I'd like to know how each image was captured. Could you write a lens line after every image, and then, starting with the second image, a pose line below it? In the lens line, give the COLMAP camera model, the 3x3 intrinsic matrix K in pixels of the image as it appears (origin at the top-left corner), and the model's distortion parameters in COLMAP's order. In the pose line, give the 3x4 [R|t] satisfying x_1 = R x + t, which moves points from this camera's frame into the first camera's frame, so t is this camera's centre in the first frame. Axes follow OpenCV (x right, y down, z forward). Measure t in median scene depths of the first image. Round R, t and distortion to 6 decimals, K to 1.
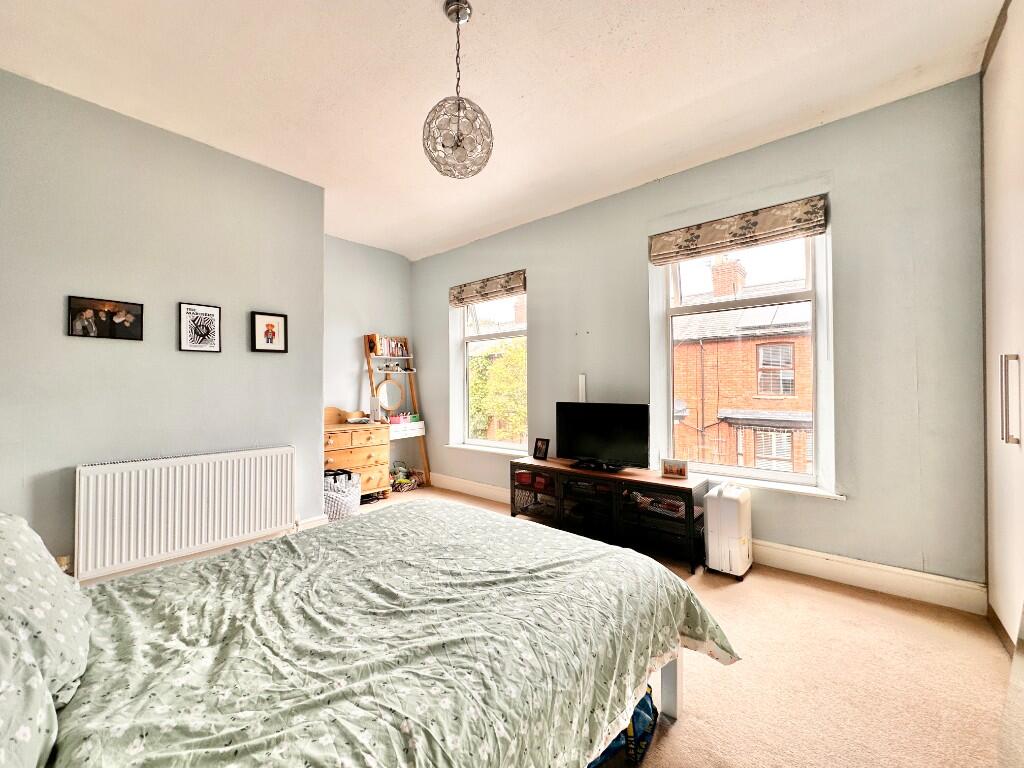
lens RADIAL K [[409.3, 0, 510.5], [0, 409.3, 382.0], [0, 0, 1]] dist [-0.001651, 0.000202]
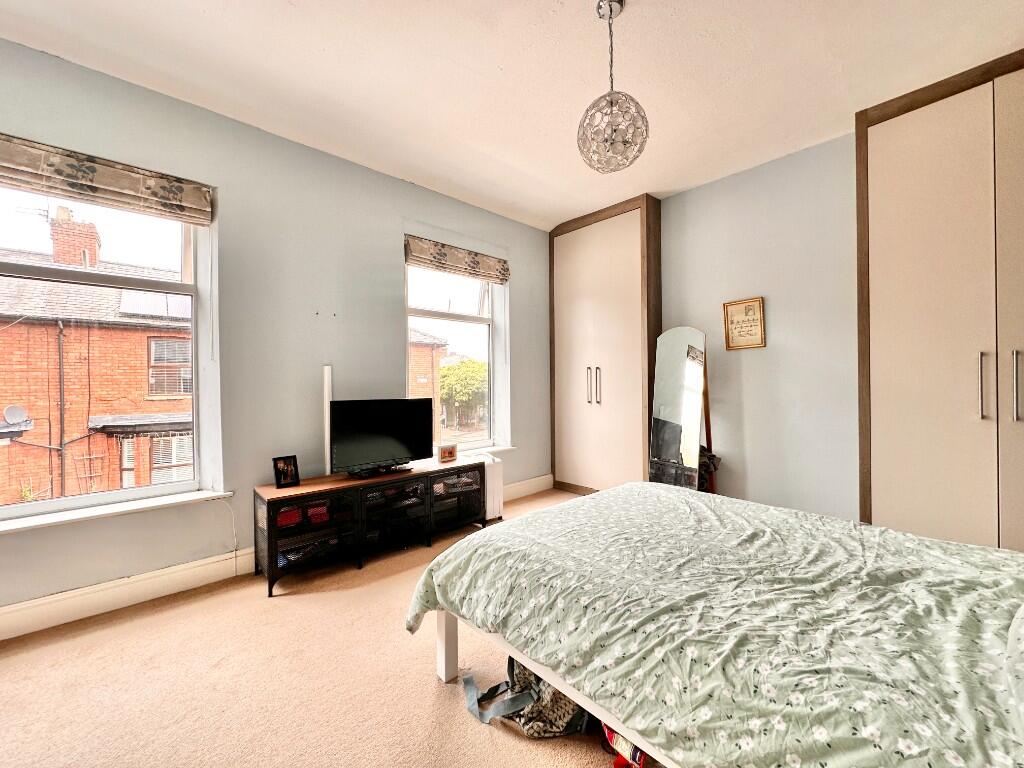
lens RADIAL K [[409.3, 0, 510.5], [0, 409.3, 382.0], [0, 0, 1]] dist [-0.001651, 0.000202]
pose [[0.119969, 0.002898, 0.992773, -0.816566], [-0.001461, 0.999995, -0.002742, 0.020688], [-0.992777, -0.001122, 0.119973, 0.787985]]
